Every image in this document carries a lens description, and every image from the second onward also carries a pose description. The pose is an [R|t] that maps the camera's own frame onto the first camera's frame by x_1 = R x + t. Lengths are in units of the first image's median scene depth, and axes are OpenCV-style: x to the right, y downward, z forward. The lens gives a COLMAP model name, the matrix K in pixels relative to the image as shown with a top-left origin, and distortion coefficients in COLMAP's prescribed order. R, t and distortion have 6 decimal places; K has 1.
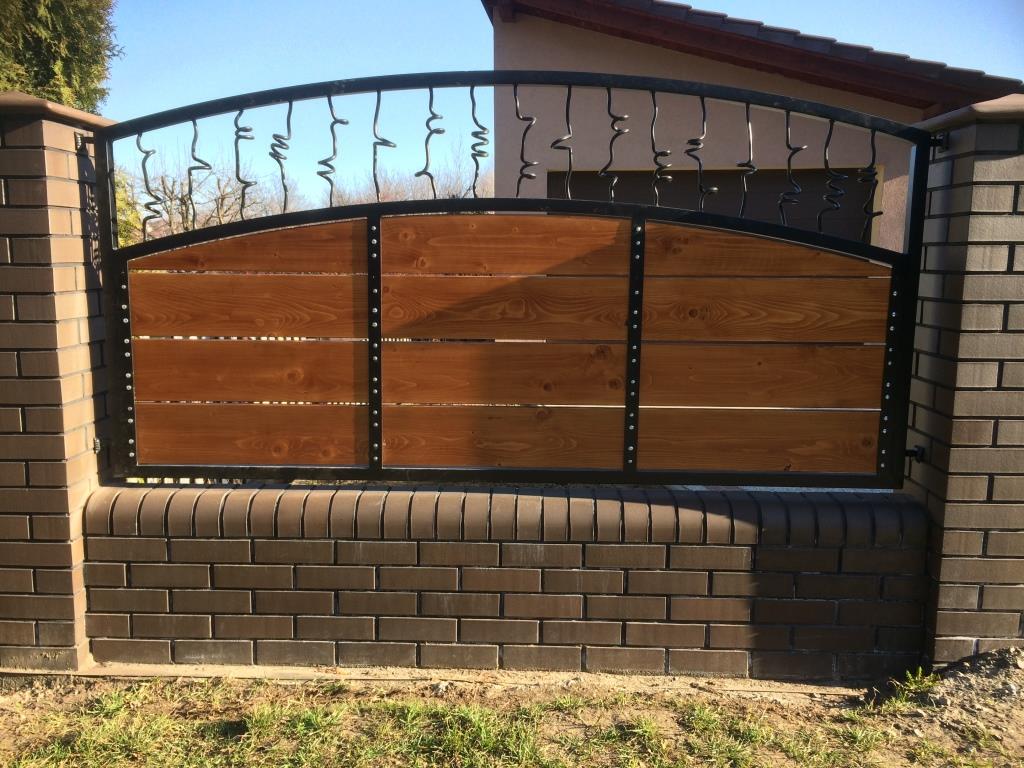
lens RADIAL K [[873.0, 0, 512.0], [0, 873.0, 384.0], [0, 0, 1]] dist [0.093473, -0.121130]
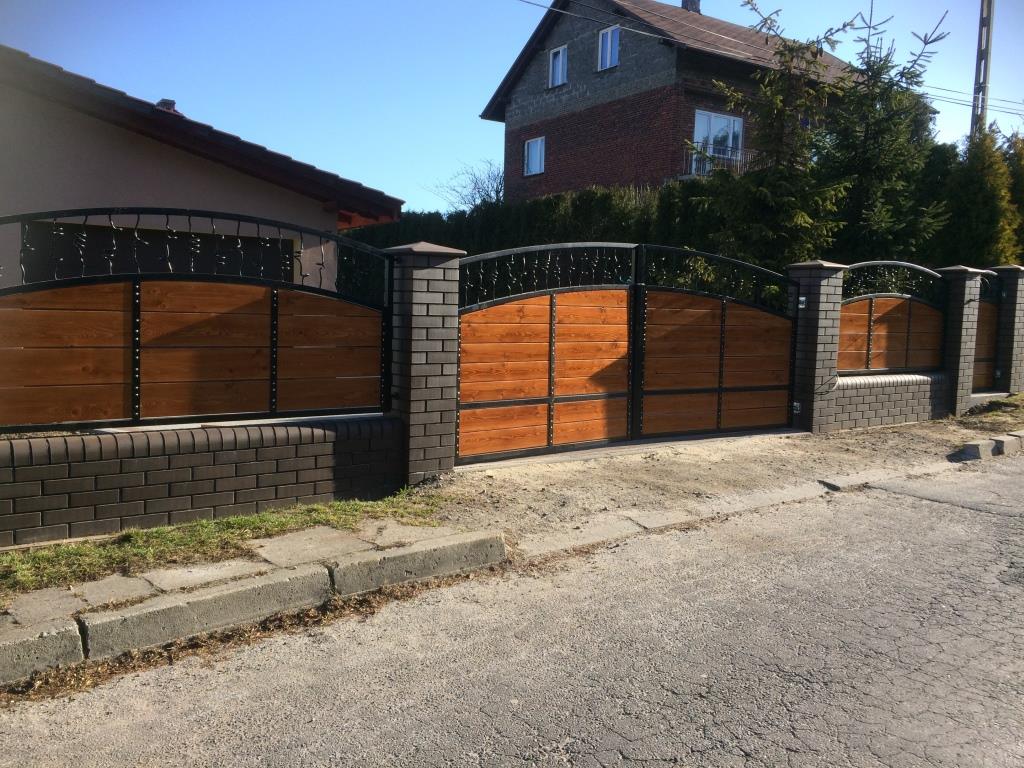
lens RADIAL K [[873.0, 0, 512.0], [0, 873.0, 384.0], [0, 0, 1]] dist [0.093473, -0.121130]
pose [[0.771536, -0.039083, 0.634984, -0.731326], [0.069041, 0.997360, -0.022500, 0.121389], [-0.632428, 0.061200, 0.772198, -0.912267]]
